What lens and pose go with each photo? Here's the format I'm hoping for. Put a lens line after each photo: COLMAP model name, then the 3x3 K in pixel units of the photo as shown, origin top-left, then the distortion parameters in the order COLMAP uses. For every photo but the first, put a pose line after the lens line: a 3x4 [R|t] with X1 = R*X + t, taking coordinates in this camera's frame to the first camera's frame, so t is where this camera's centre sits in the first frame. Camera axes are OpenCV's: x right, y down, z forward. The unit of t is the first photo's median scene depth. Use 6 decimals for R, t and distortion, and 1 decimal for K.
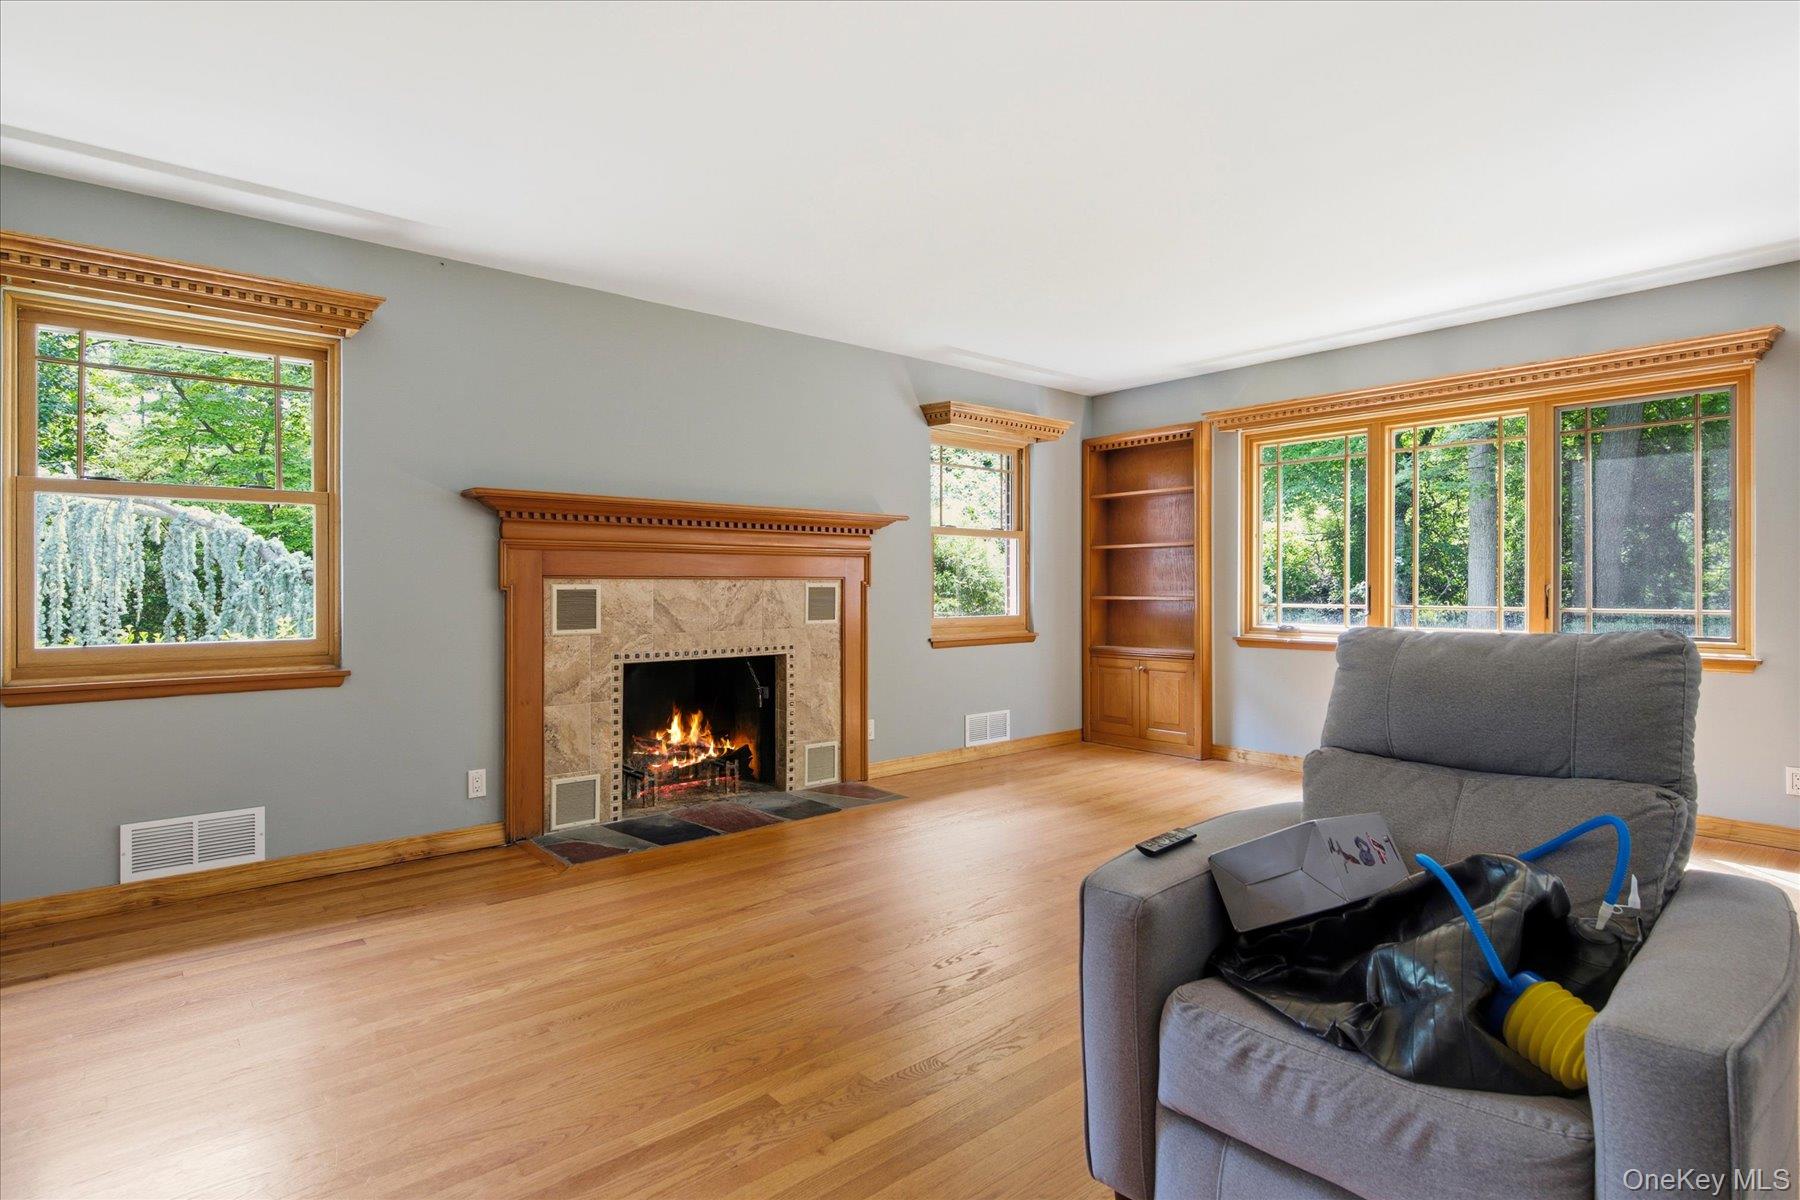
lens RADIAL K [[951.9, 0, 904.1], [0, 951.9, 589.5], [0, 0, 1]] dist [0.000171, -0.001153]
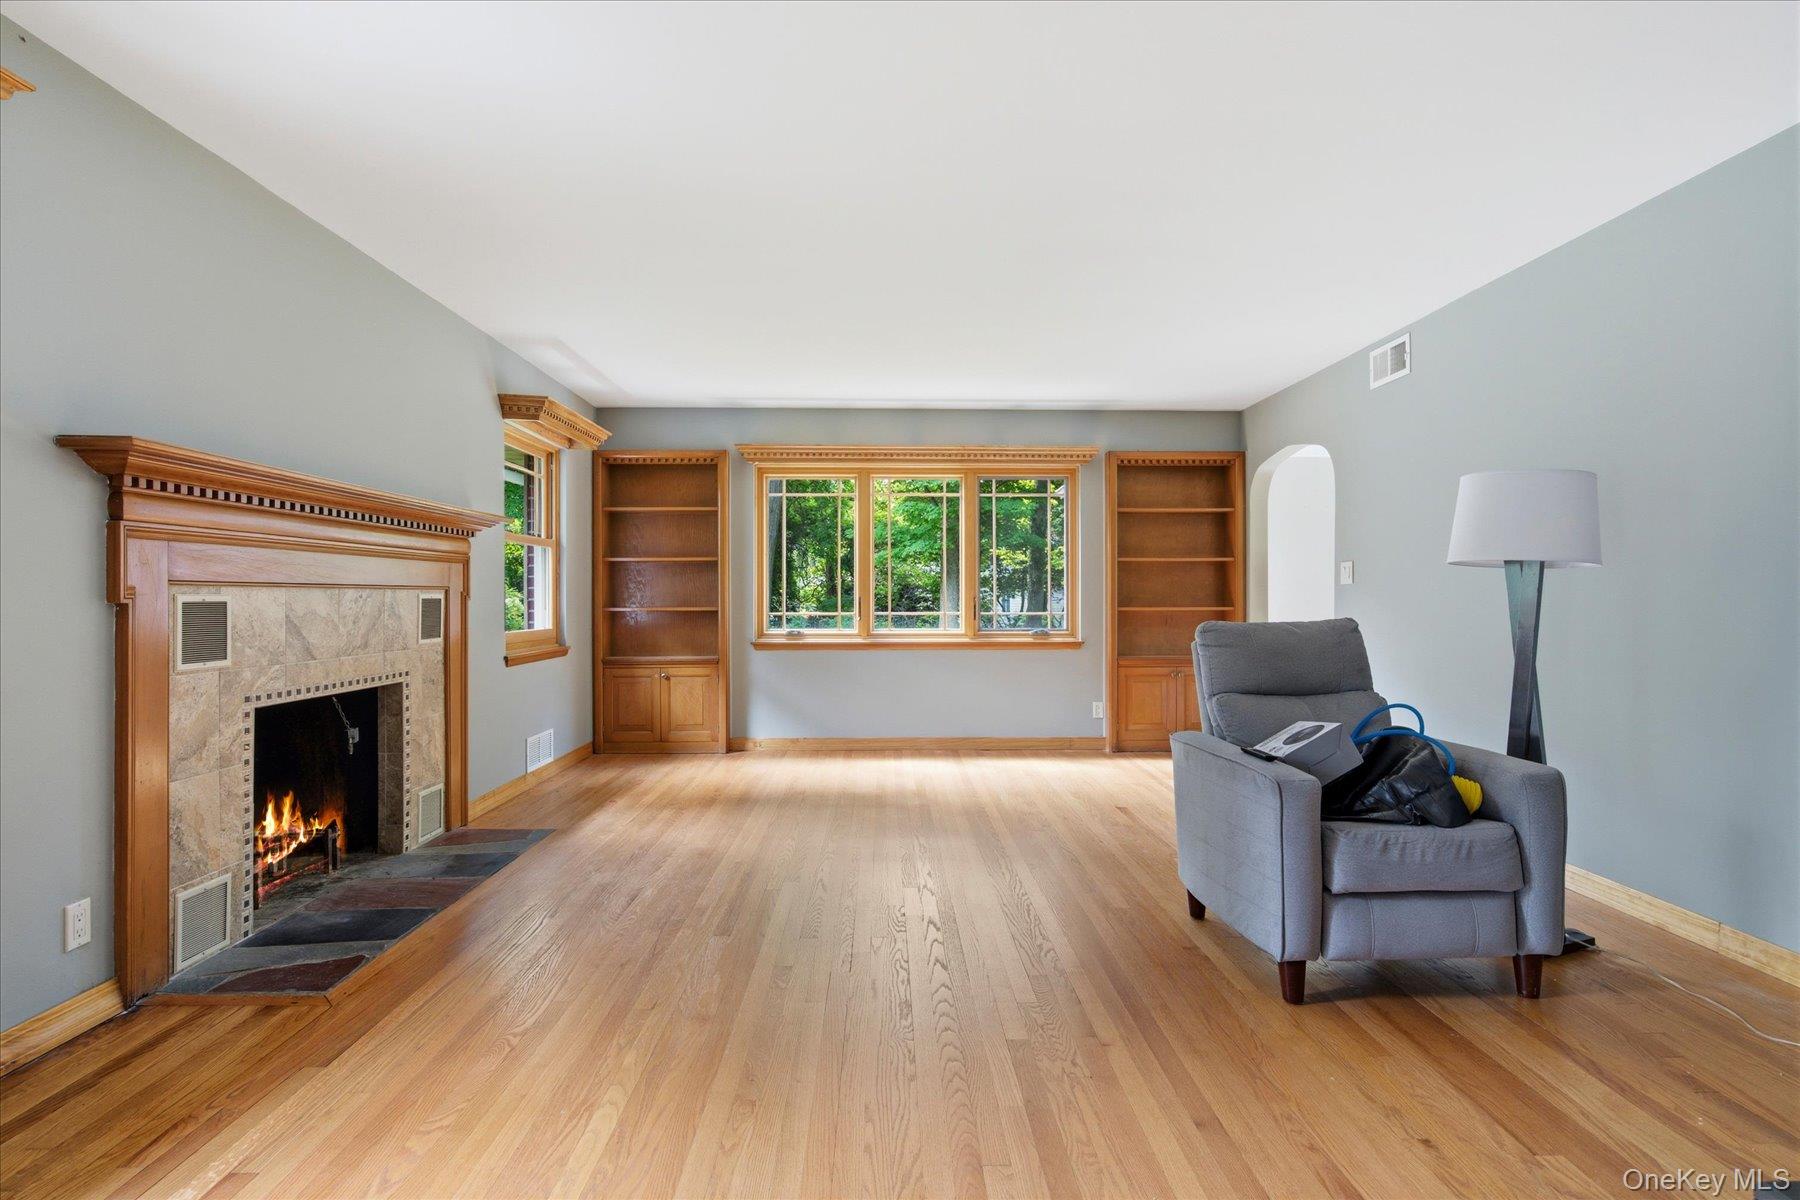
lens RADIAL K [[923.5, 0, 934.6], [0, 923.5, 601.6], [0, 0, 1]] dist [0.002719, 0.000174]
pose [[0.606775, -0.003151, 0.794867, -0.501319], [0.003472, 0.999993, 0.001314, 0.000653], [-0.794866, 0.001962, 0.606782, 0.182992]]
